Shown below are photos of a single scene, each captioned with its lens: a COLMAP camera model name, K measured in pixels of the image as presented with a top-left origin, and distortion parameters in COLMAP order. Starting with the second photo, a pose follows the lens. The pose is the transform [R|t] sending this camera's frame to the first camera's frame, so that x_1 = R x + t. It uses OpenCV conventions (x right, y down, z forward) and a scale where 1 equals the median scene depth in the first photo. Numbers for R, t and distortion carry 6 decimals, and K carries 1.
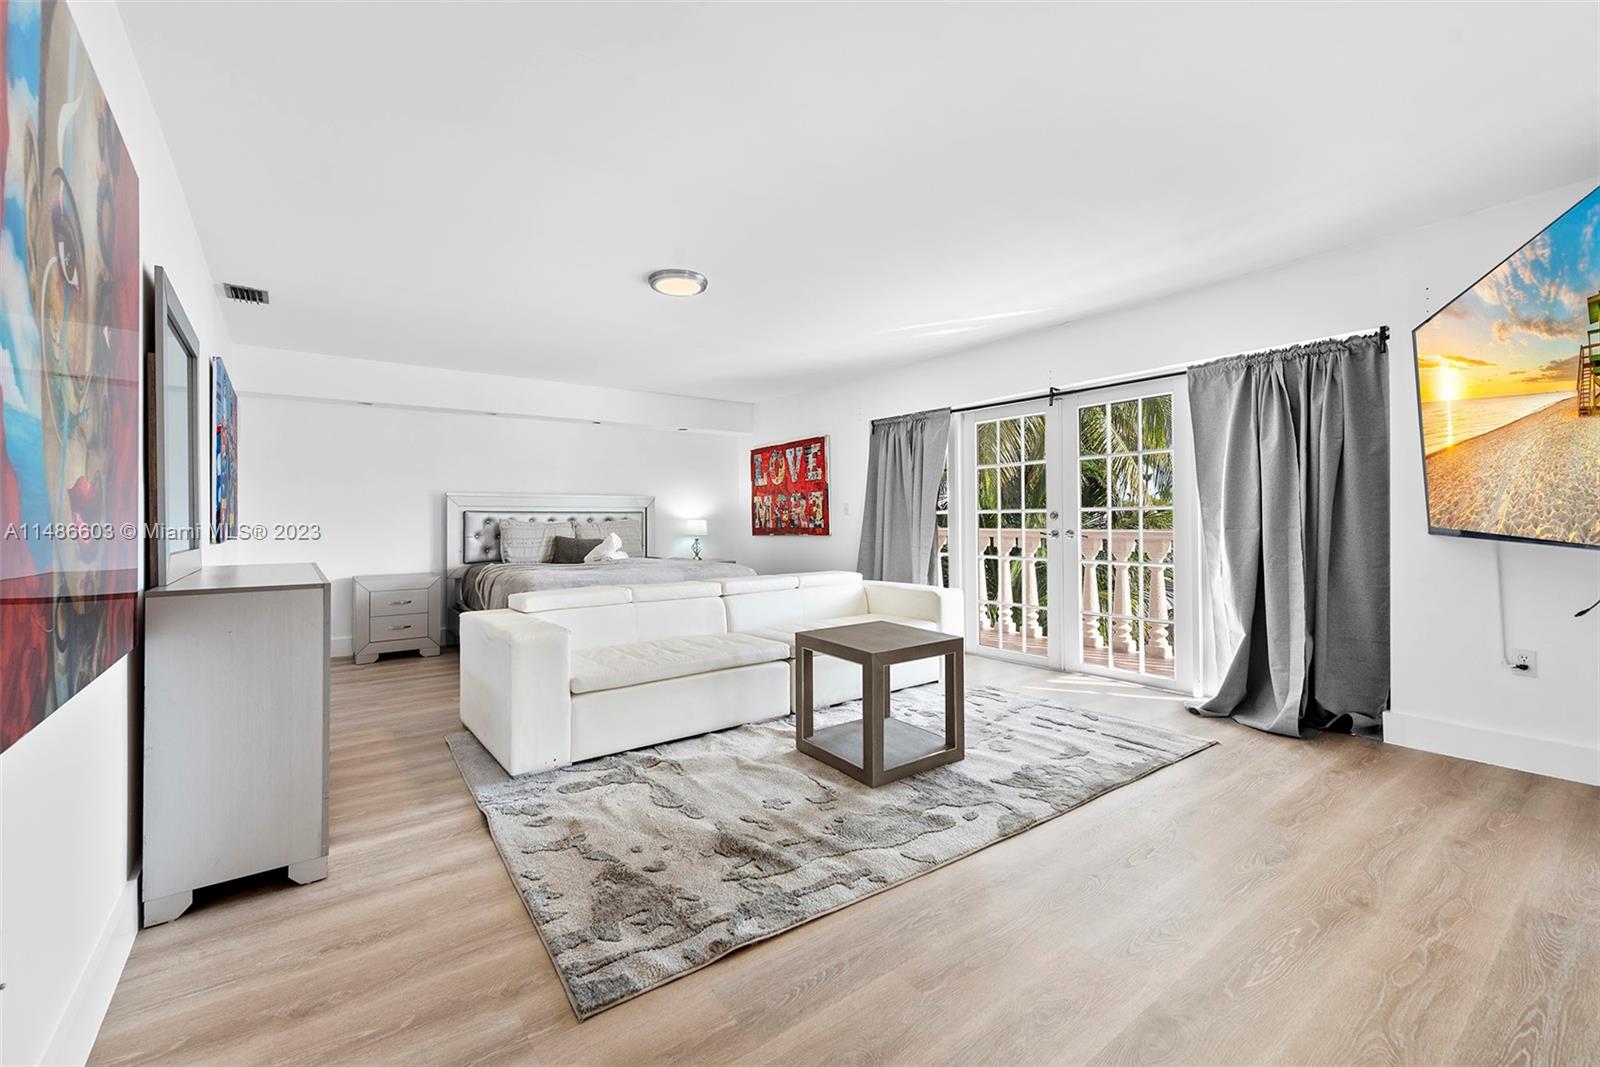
lens RADIAL K [[696.0, 0, 808.4], [0, 696.0, 522.9], [0, 0, 1]] dist [0.004732, -0.000502]
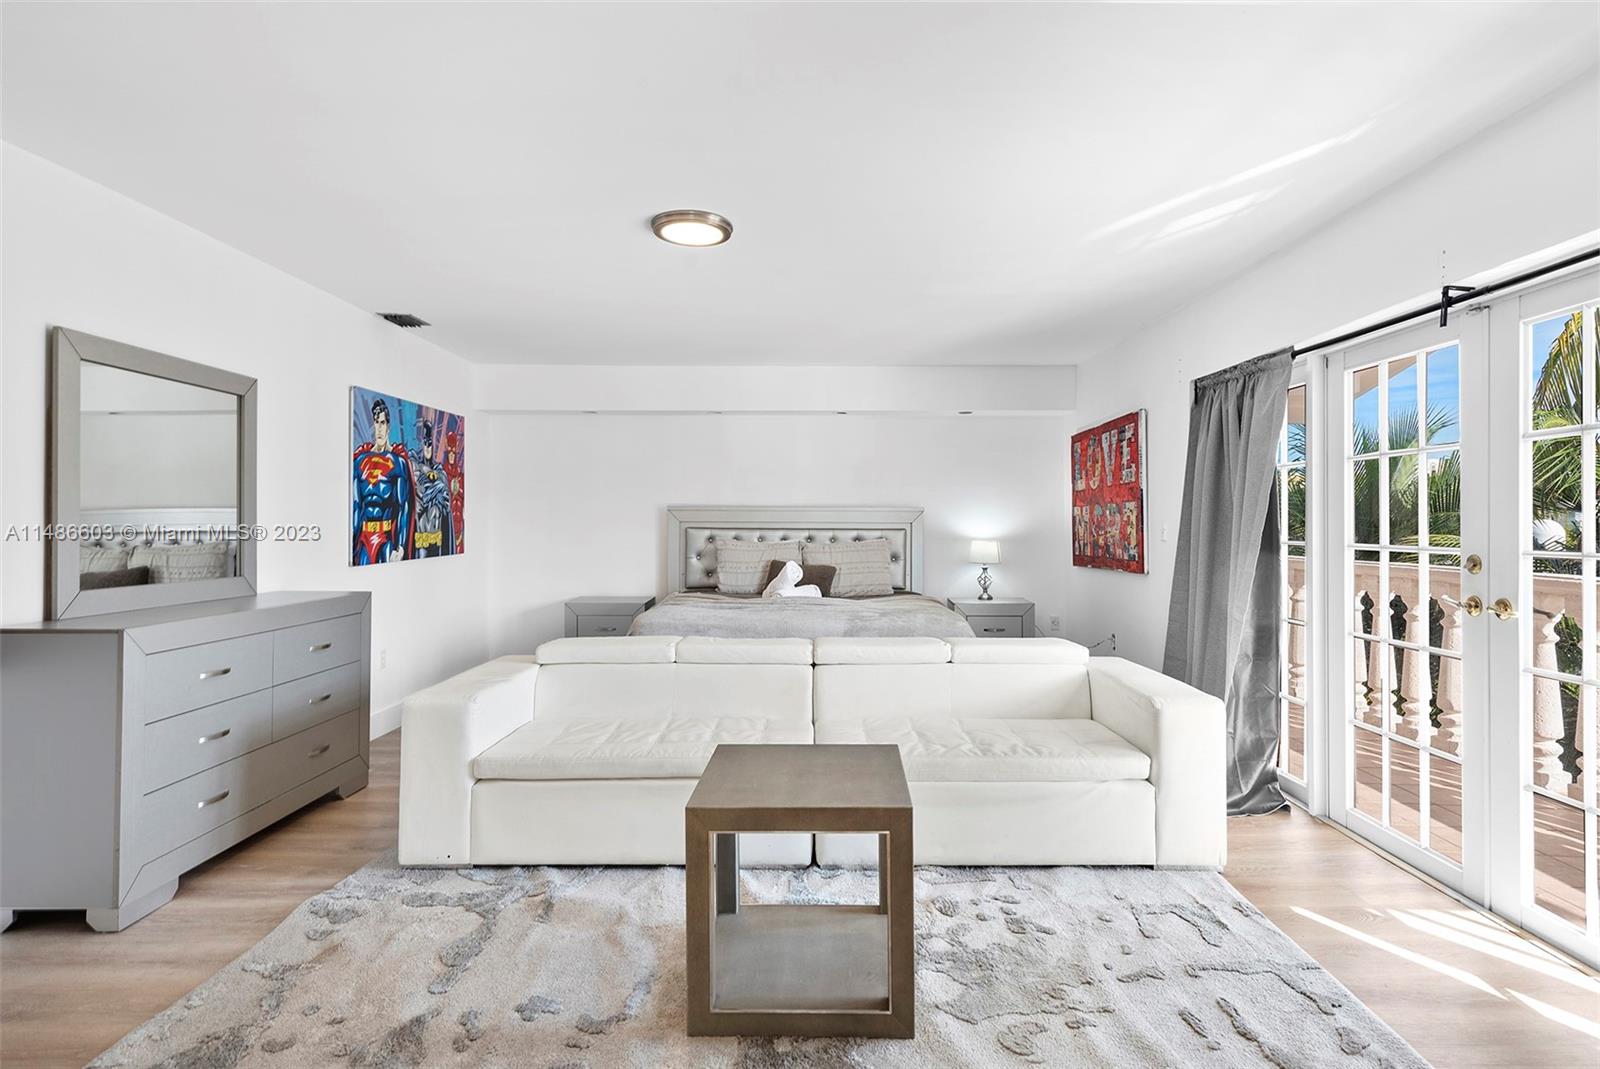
lens RADIAL K [[896.1, 0, 794.2], [0, 896.1, 519.1], [0, 0, 1]] dist [0.004642, -0.000482]
pose [[0.787036, 0.007603, -0.616860, 0.270659], [-0.010651, 0.999942, -0.001265, -0.025341], [0.616815, 0.007566, 0.787072, 0.193167]]
